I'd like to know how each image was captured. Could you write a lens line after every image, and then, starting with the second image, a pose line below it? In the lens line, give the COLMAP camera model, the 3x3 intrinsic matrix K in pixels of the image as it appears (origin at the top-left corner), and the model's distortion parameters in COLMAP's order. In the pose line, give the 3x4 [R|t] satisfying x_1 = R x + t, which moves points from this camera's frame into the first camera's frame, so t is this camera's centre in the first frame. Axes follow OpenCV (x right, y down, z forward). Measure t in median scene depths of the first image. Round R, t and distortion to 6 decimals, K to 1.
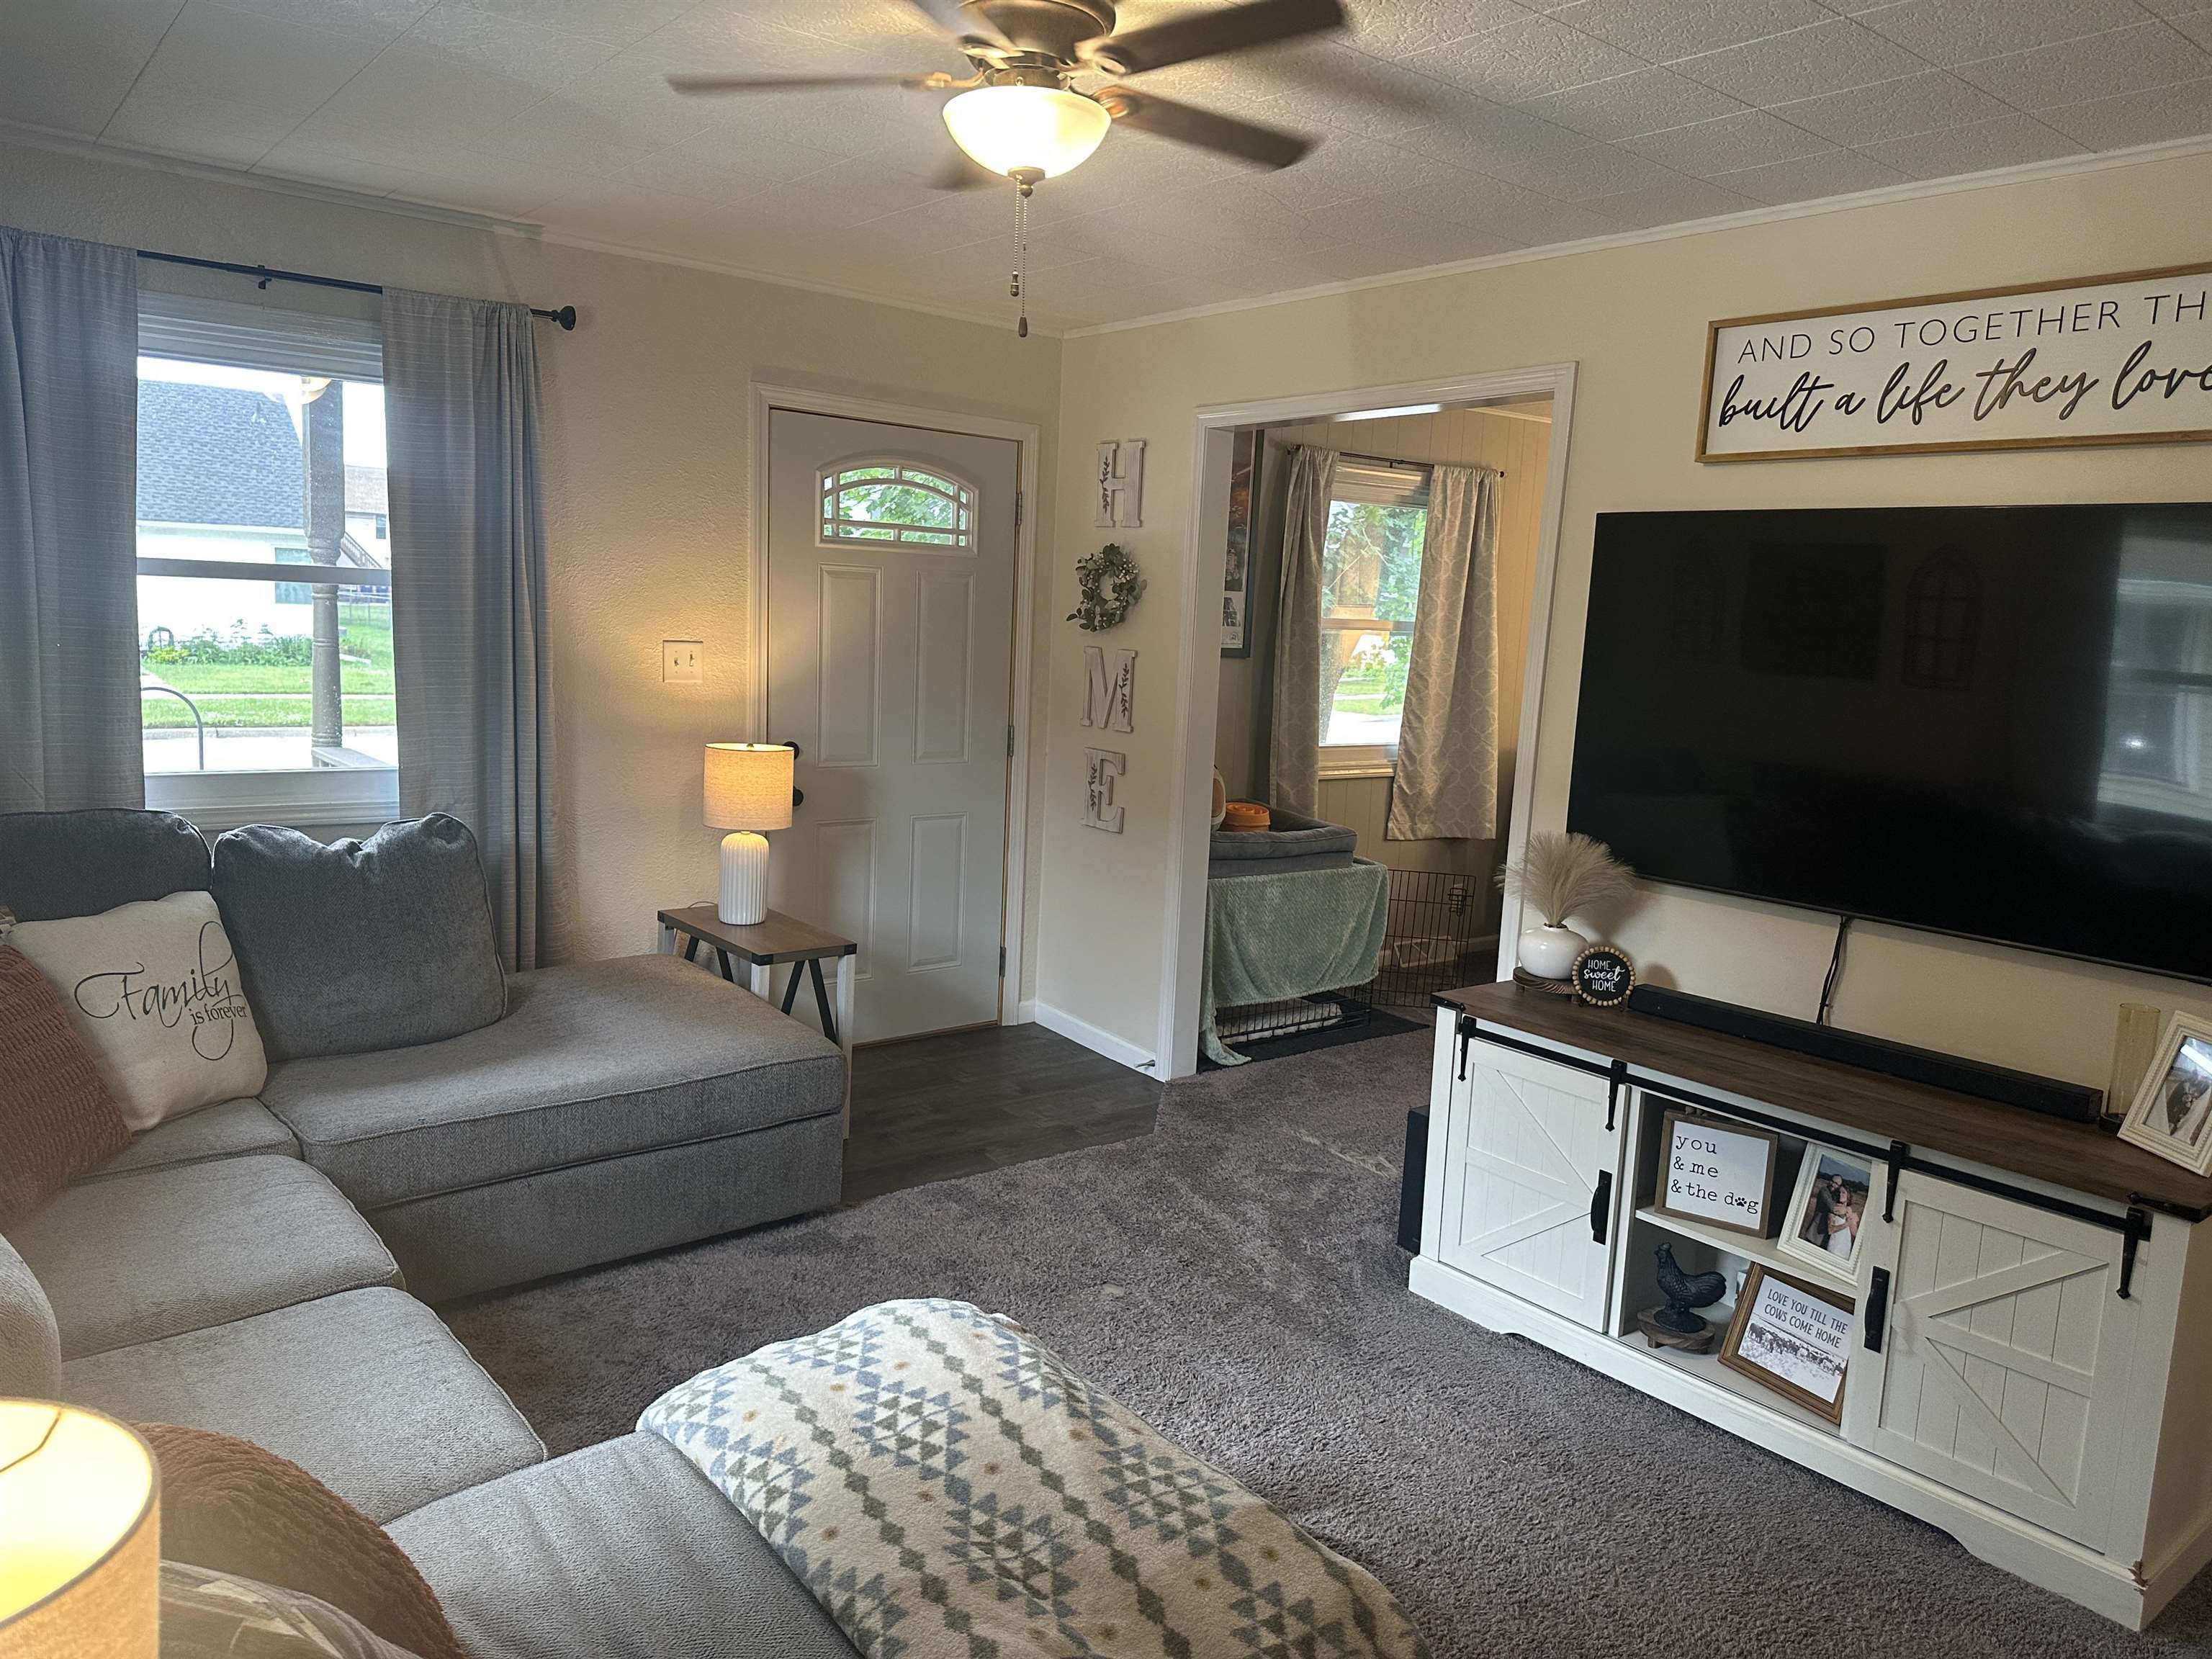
lens RADIAL K [[1568.4, 0, 1106.5], [0, 1568.4, 822.7], [0, 0, 1]] dist [0.078883, -0.095888]
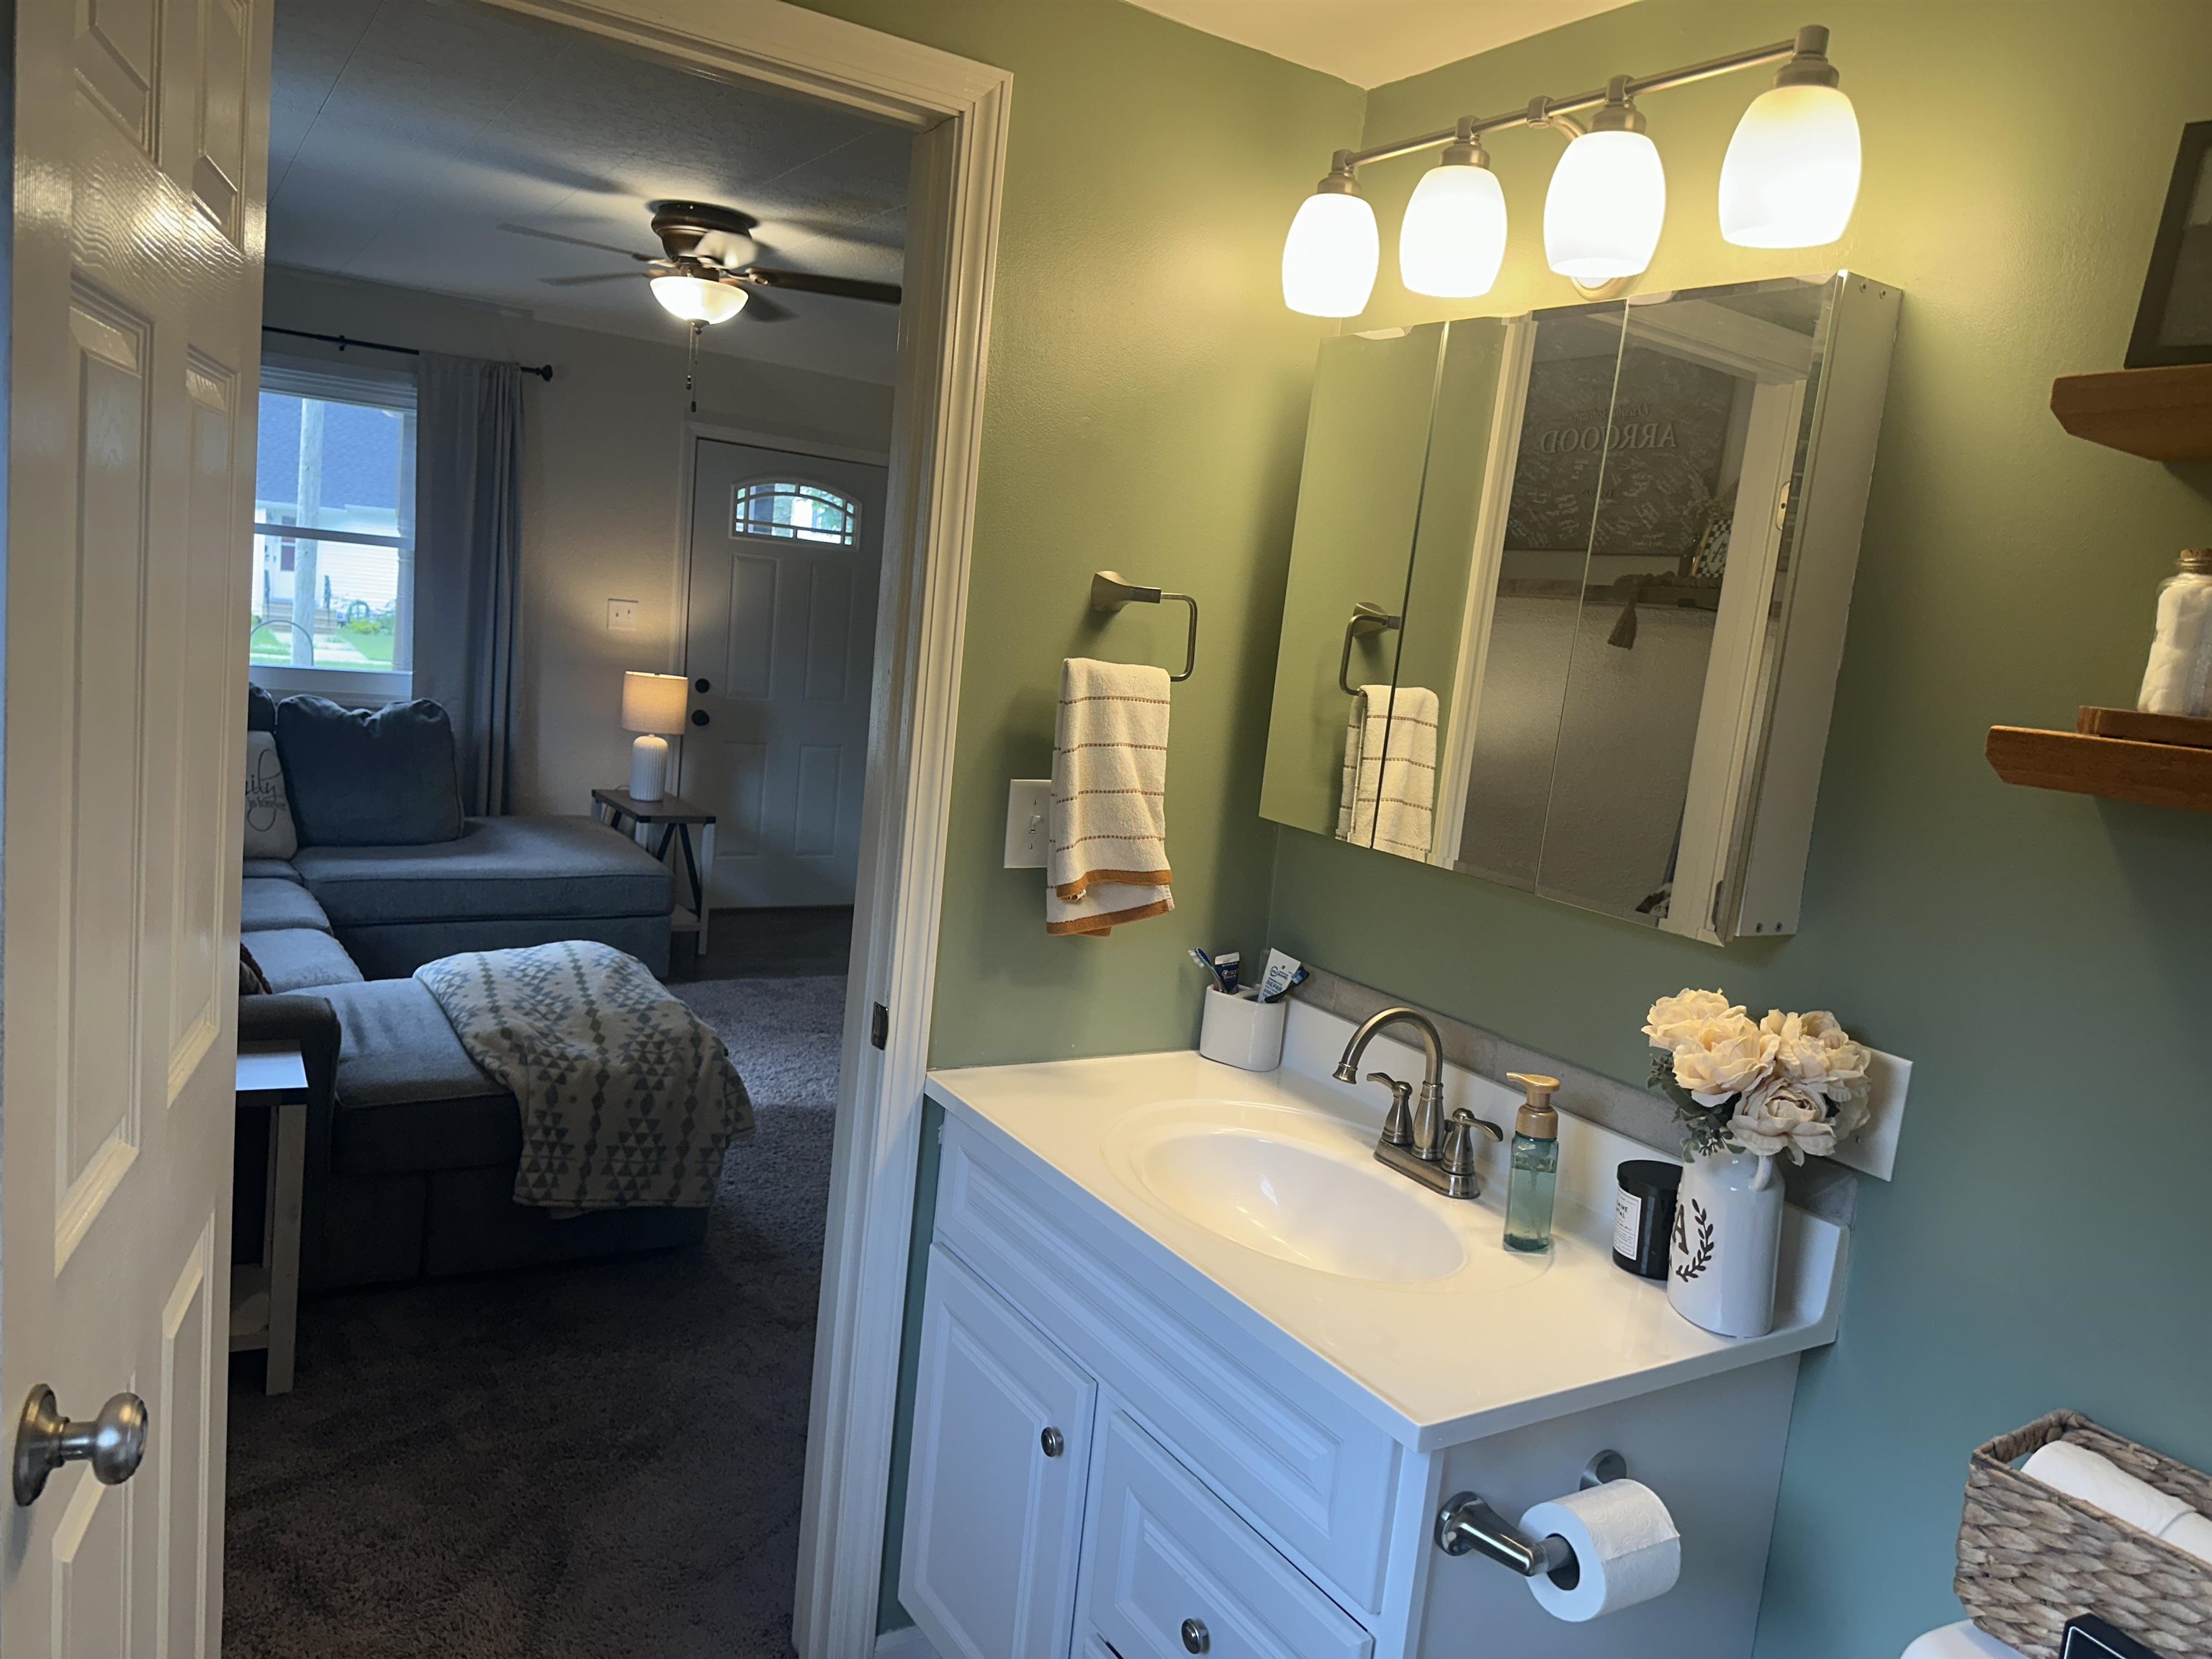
lens RADIAL K [[1568.4, 0, 1094.6], [0, 1568.4, 820.3], [0, 0, 1]] dist [0.078883, -0.095888]
pose [[0.992473, 0.063745, -0.104565, 0.342641], [-0.065310, 0.997797, -0.011609, 0.077657], [0.103595, 0.018351, 0.994450, -0.396278]]
